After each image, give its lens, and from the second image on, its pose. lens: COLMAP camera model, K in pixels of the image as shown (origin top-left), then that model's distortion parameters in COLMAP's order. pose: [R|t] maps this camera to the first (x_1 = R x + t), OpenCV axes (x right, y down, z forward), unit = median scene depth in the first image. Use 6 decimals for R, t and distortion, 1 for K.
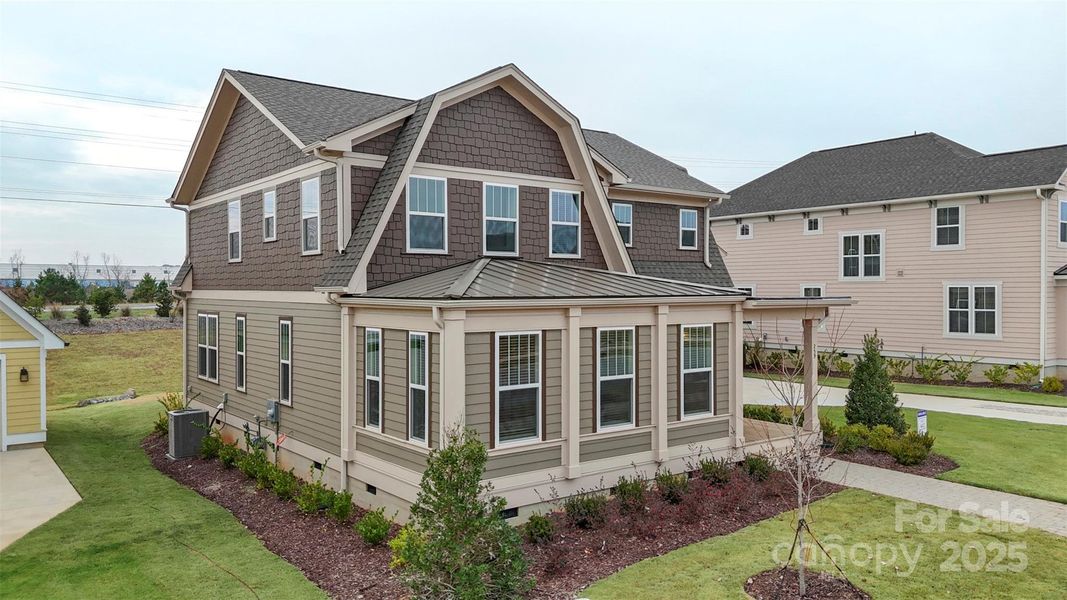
lens RADIAL K [[785.4, 0, 538.0], [0, 785.4, 299.3], [0, 0, 1]] dist [0.073354, -0.013966]
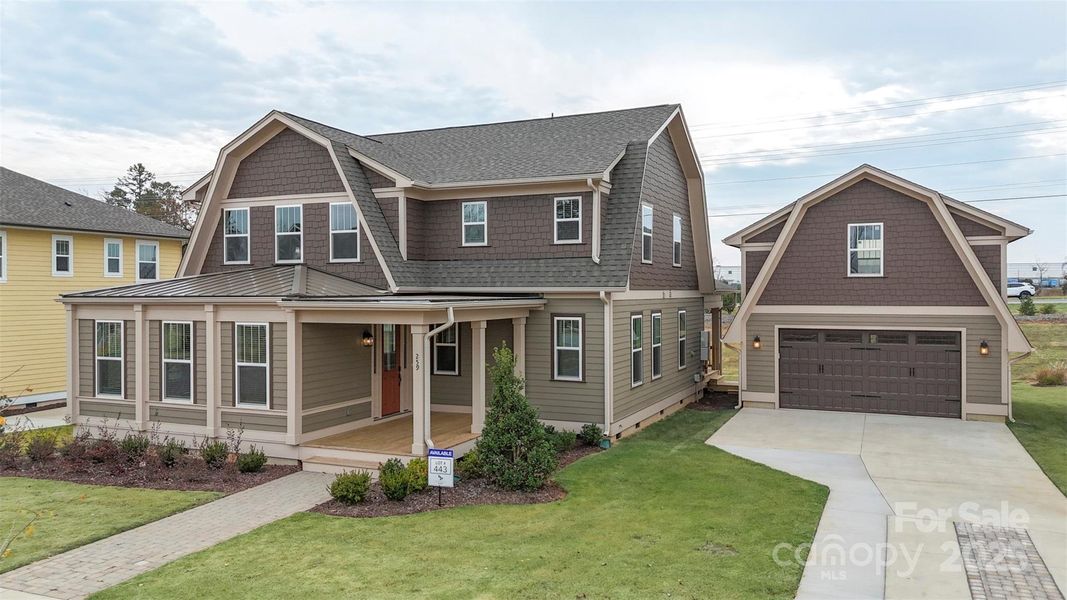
lens RADIAL K [[785.4, 0, 537.9], [0, 785.4, 295.1], [0, 0, 1]] dist [0.073354, -0.013966]
pose [[0.473112, 0.008076, -0.880965, 1.196667], [-0.008624, 0.999953, 0.004535, -0.013313], [0.880960, 0.005452, 0.473159, 0.726850]]
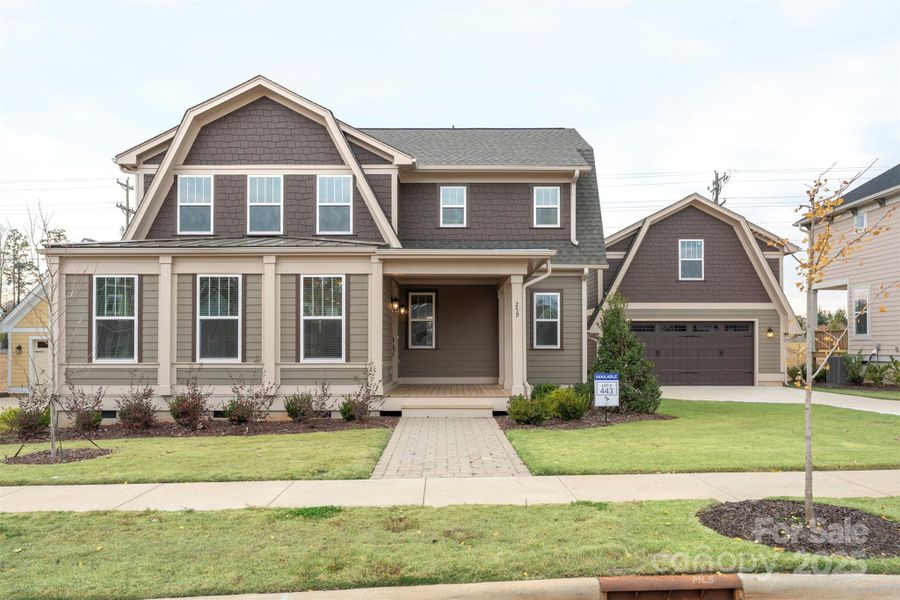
lens RADIAL K [[711.7, 0, 457.3], [0, 711.7, 336.4], [0, 0, 1]] dist [-0.005260, 0.023483]
pose [[0.793659, -0.007958, -0.608311, 0.818980], [-0.008236, 0.999682, -0.023823, 0.120030], [0.608307, 0.023917, 0.793341, 0.305165]]
